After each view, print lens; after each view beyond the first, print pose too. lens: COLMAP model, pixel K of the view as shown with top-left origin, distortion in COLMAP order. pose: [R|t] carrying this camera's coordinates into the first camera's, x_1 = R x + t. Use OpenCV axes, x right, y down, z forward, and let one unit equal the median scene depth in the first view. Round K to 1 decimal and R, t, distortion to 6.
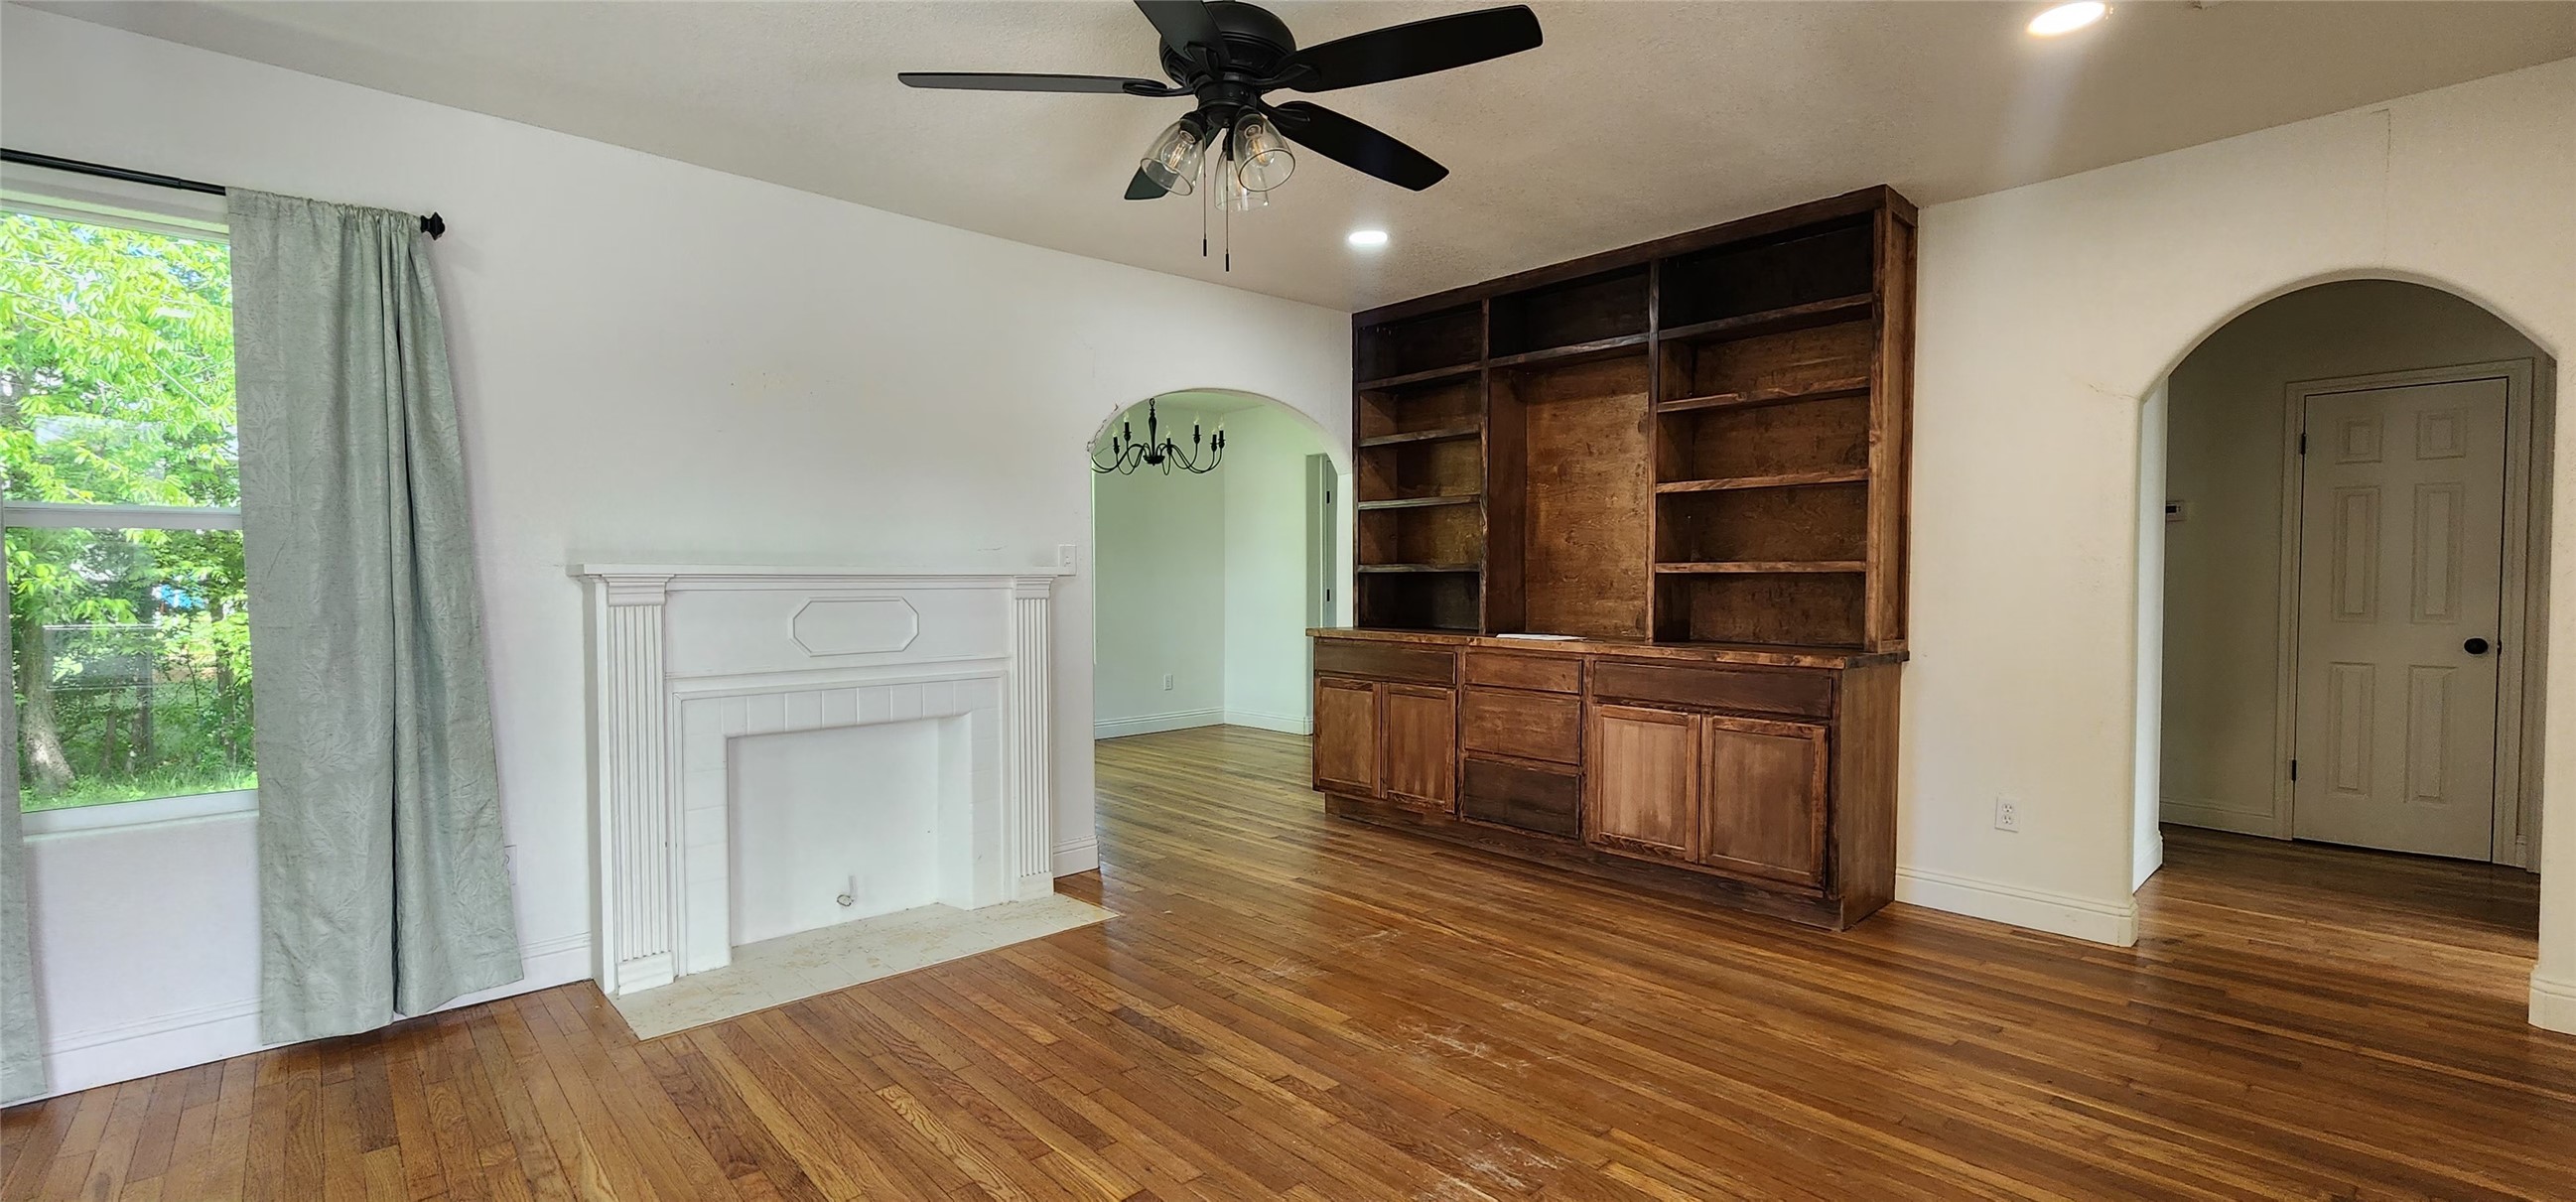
lens RADIAL K [[1049.2, 0, 1167.9], [0, 1049.2, 604.0], [0, 0, 1]] dist [0.000558, 0.000044]
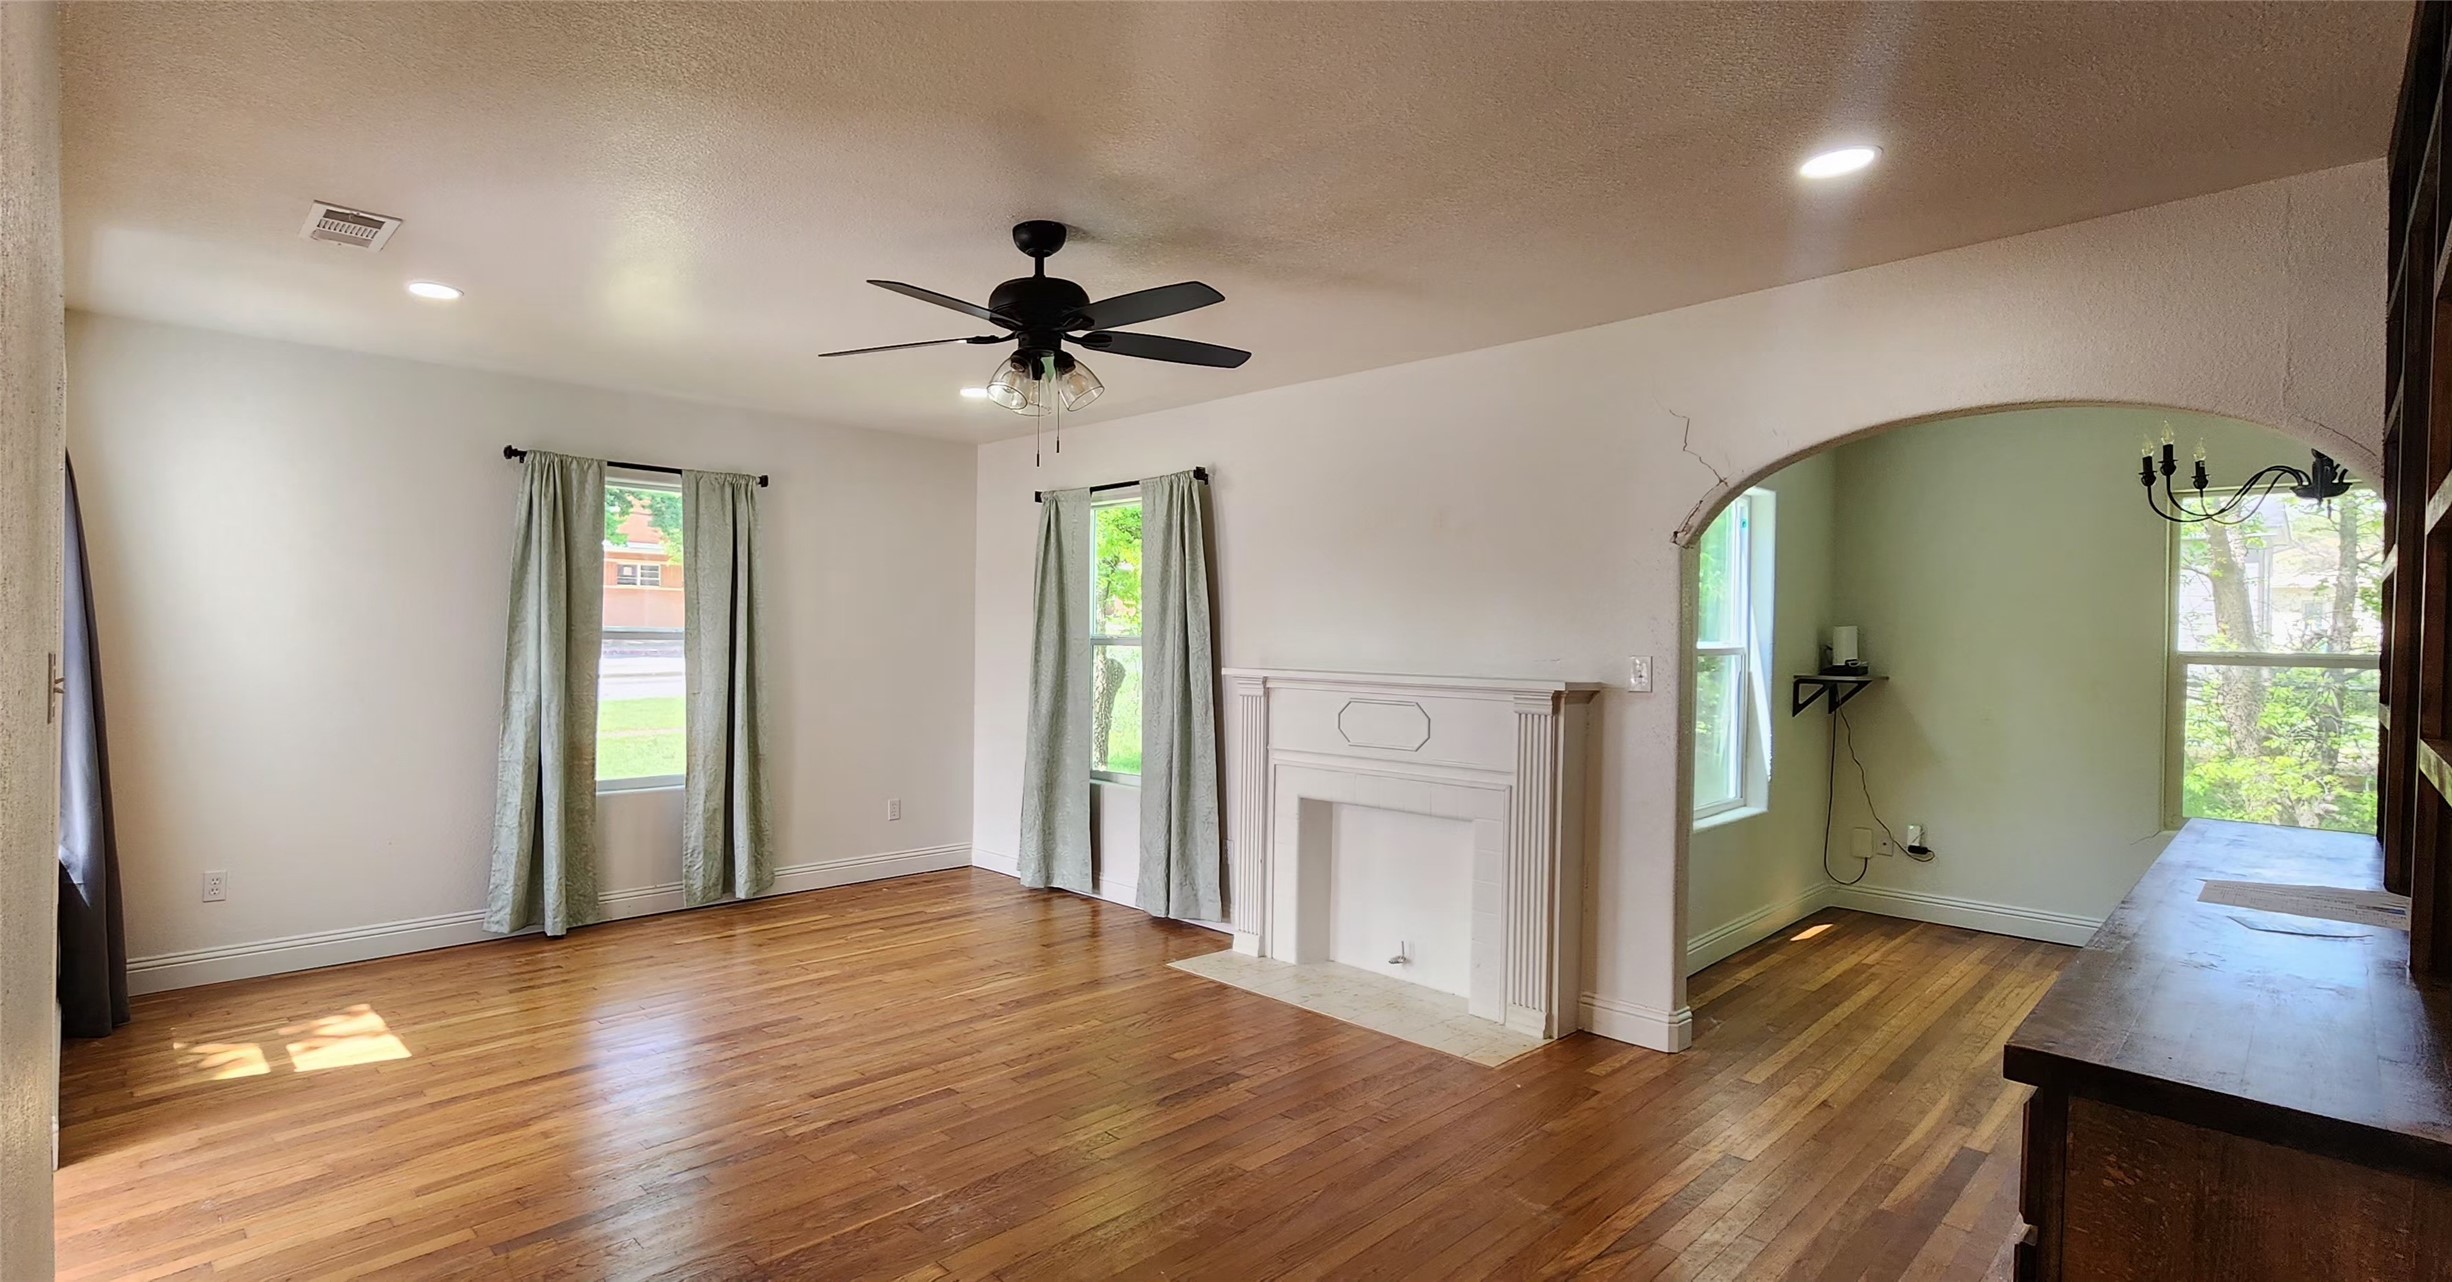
lens RADIAL K [[1117.1, 0, 1225.5], [0, 1117.1, 667.0], [0, 0, 1]] dist [-0.000195, -0.000018]
pose [[0.104634, 0.023662, -0.994229, 1.140598], [-0.044662, 0.998820, 0.019071, -0.074553], [0.993507, 0.042409, 0.105567, 0.840091]]
